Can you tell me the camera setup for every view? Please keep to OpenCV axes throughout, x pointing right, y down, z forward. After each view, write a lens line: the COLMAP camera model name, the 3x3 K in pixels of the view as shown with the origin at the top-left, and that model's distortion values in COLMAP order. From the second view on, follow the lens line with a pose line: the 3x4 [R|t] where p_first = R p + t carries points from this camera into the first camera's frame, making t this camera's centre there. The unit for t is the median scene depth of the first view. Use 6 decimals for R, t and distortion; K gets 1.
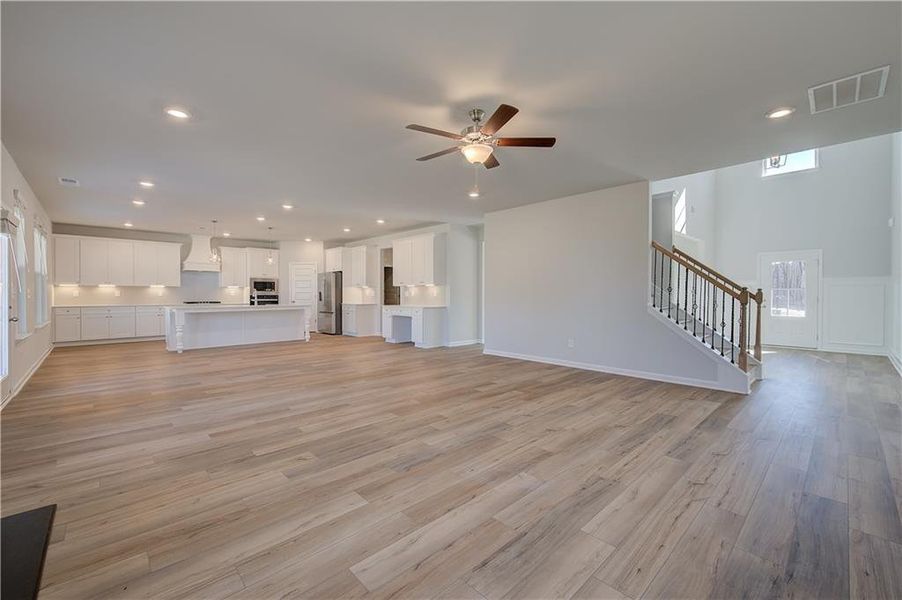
lens RADIAL K [[368.5, 0, 451.7], [0, 368.5, 296.2], [0, 0, 1]] dist [0.006944, -0.001855]
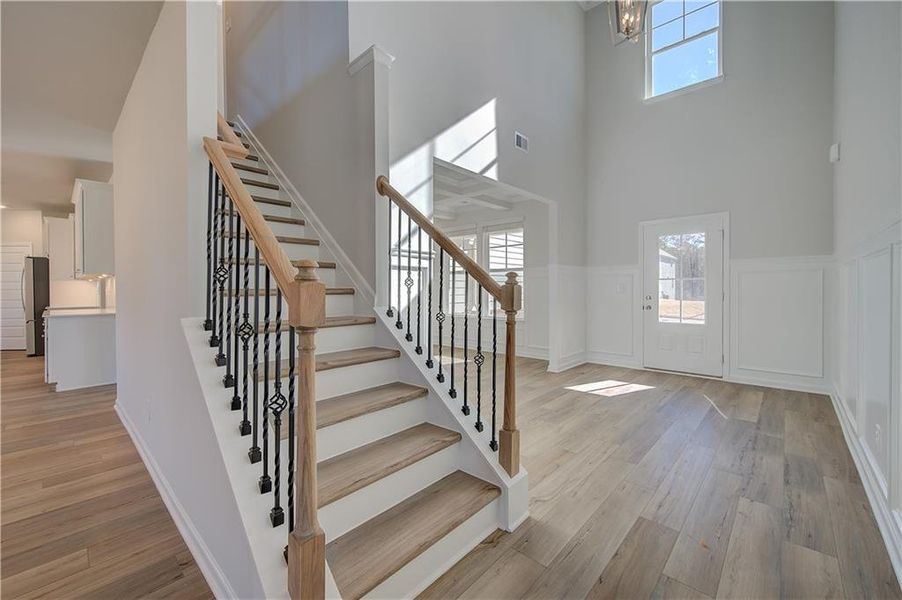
lens RADIAL K [[368.5, 0, 464.2], [0, 368.5, 290.1], [0, 0, 1]] dist [0.006944, -0.001855]
pose [[0.997041, -0.008695, 0.076375, 0.531990], [0.008764, 0.999961, -0.000576, -0.002523], [-0.076367, 0.001244, 0.997079, 0.441940]]
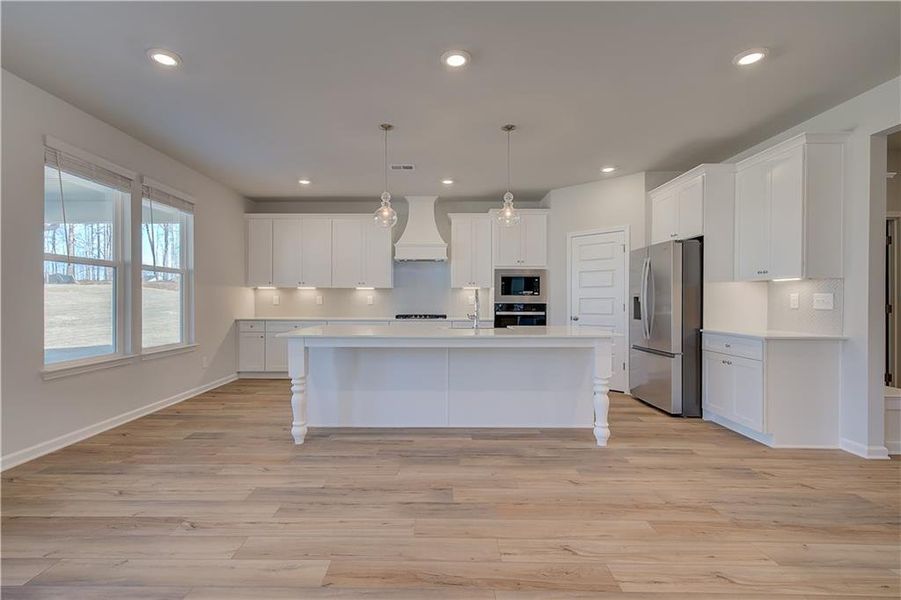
lens RADIAL K [[426.3, 0, 443.3], [0, 426.3, 303.9], [0, 0, 1]] dist [0.007699, -0.000291]
pose [[0.731834, 0.007769, -0.681439, -0.288535], [-0.005627, 0.999970, 0.005358, -0.007180], [0.681460, -0.000087, 0.731855, 0.768239]]
